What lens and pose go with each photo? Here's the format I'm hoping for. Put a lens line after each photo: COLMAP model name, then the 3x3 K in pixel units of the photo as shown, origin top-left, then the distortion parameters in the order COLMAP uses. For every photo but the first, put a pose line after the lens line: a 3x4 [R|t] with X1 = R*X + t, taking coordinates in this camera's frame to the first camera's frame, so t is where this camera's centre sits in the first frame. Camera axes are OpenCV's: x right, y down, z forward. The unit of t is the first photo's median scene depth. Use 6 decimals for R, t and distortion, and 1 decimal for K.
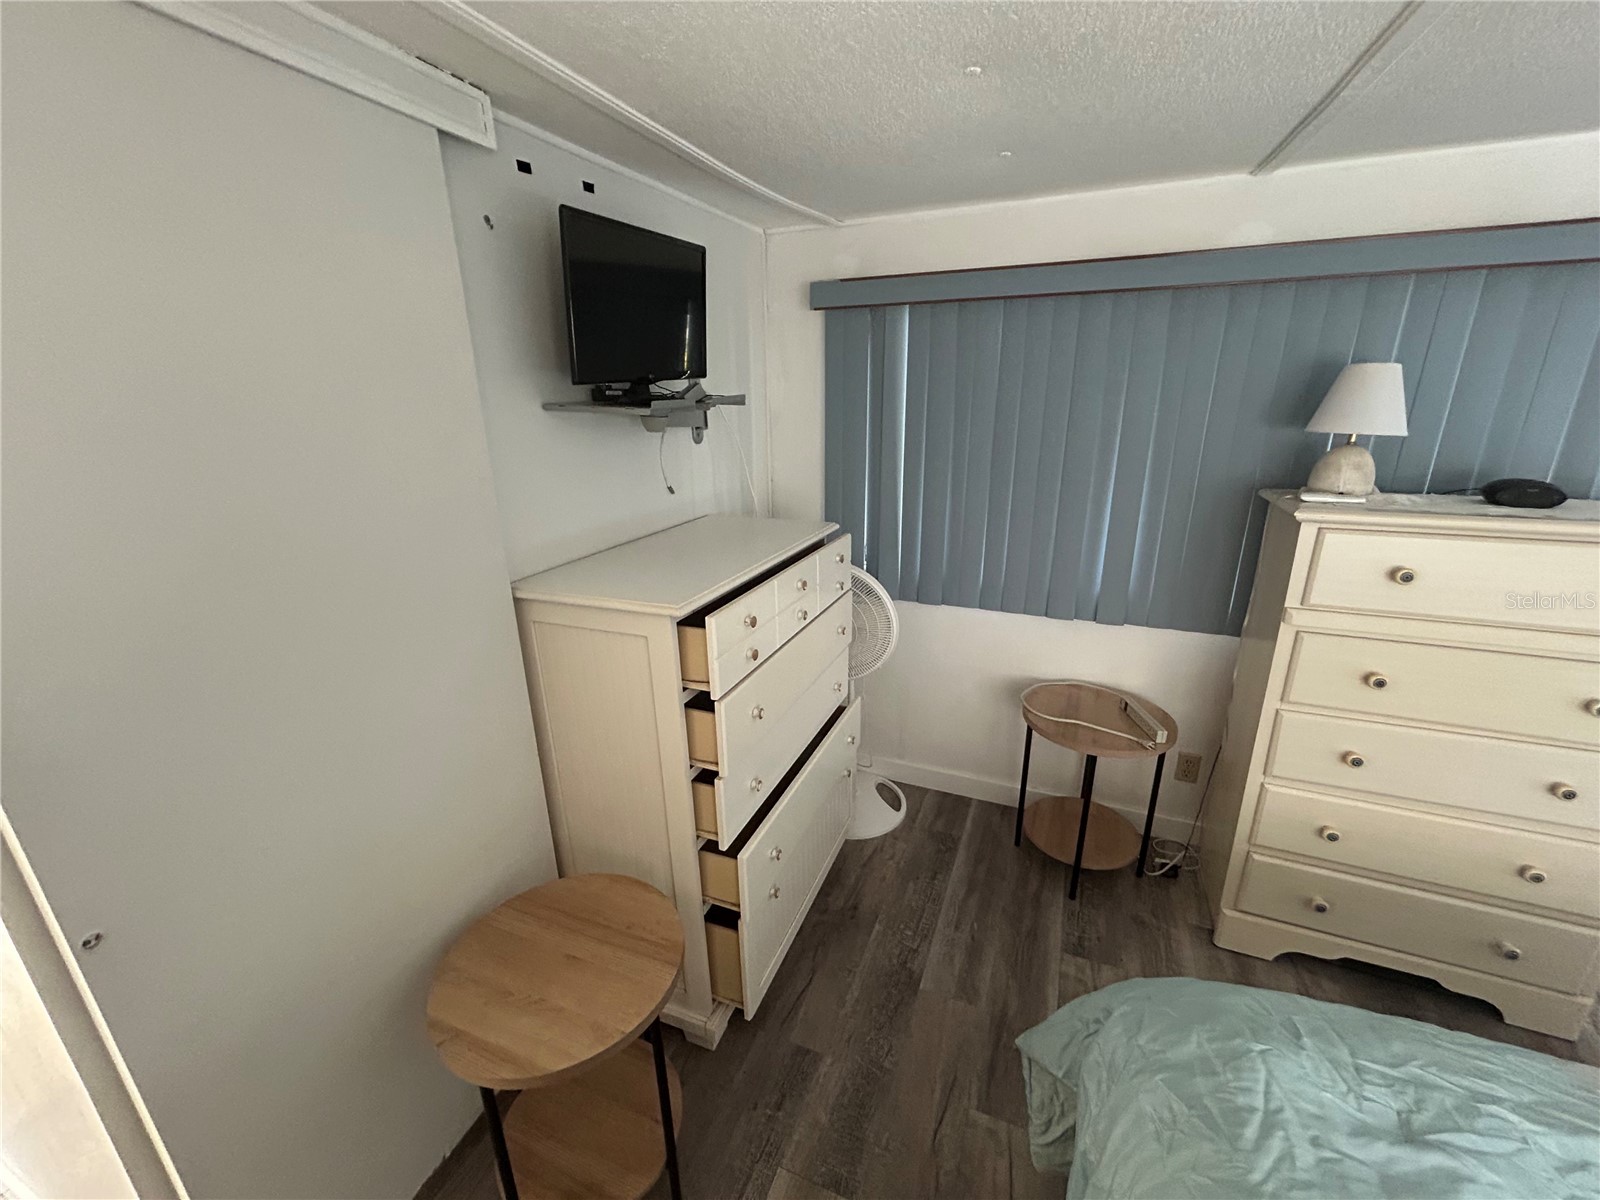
lens RADIAL K [[650.9, 0, 800.0], [0, 650.9, 600.0], [0, 0, 1]] dist [0.013270, -0.000094]
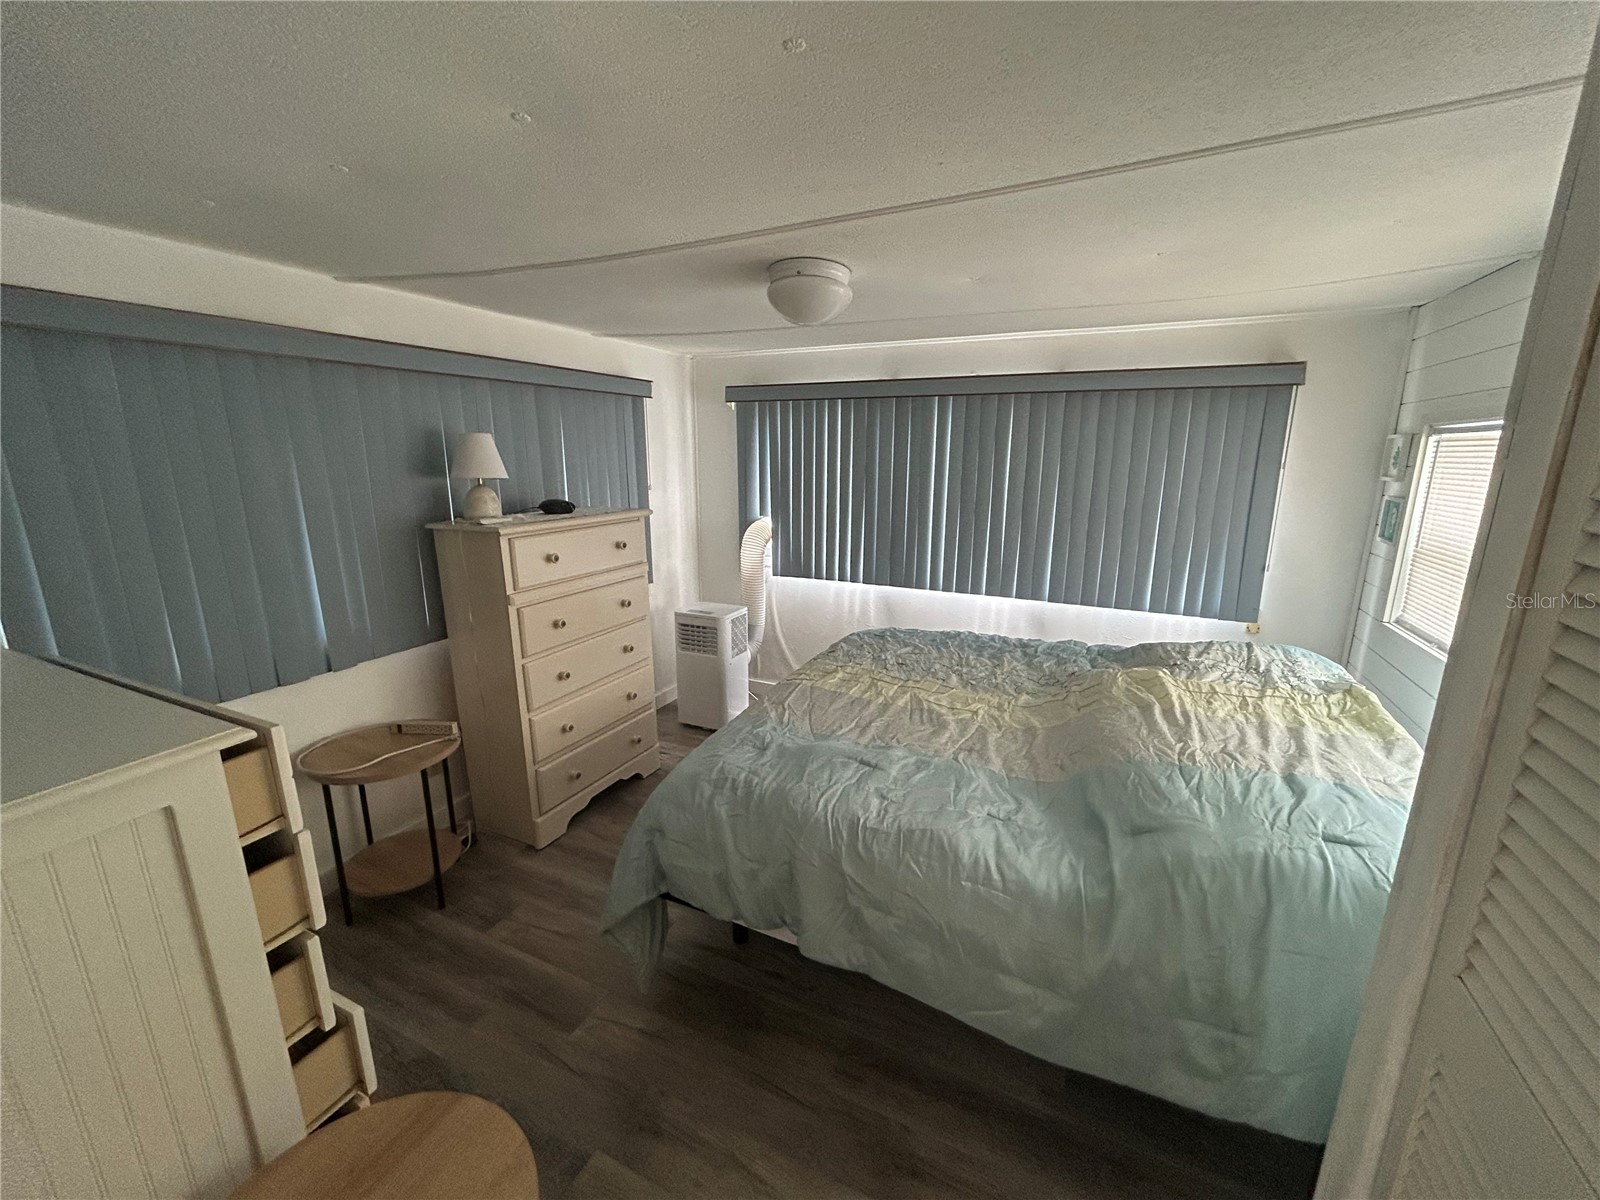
lens RADIAL K [[650.9, 0, 800.0], [0, 650.9, 600.0], [0, 0, 1]] dist [0.013270, -0.000094]
pose [[0.055409, -0.213611, 0.975346, -0.604073], [0.305297, 0.933687, 0.187143, -0.048991], [-0.950644, 0.287401, 0.116949, 0.205493]]
